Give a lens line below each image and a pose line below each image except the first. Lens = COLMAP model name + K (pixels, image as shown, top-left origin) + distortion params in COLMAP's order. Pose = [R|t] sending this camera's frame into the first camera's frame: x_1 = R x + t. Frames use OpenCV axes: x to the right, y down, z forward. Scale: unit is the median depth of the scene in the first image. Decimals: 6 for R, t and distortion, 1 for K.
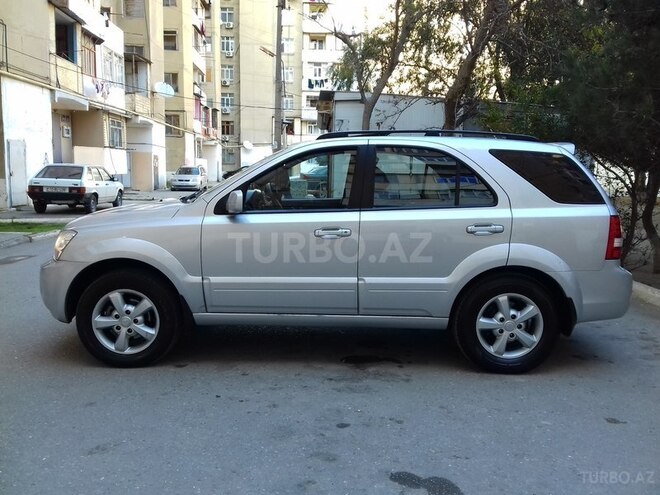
lens RADIAL K [[606.6, 0, 330.0], [0, 606.6, 247.5], [0, 0, 1]] dist [0.087622, -0.172772]
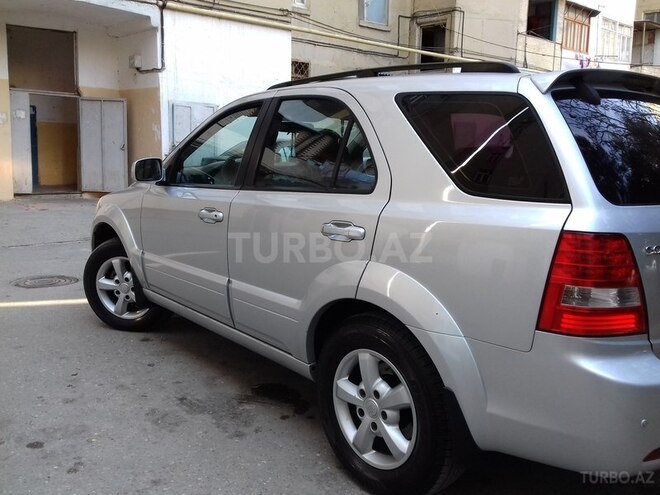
lens RADIAL K [[606.6, 0, 330.0], [0, 606.6, 247.5], [0, 0, 1]] dist [0.087622, -0.172772]
pose [[0.636531, 0.122693, -0.761430, 0.686478], [-0.103907, 0.991907, 0.072968, -0.055572], [0.764220, 0.032672, 0.644128, 0.611831]]
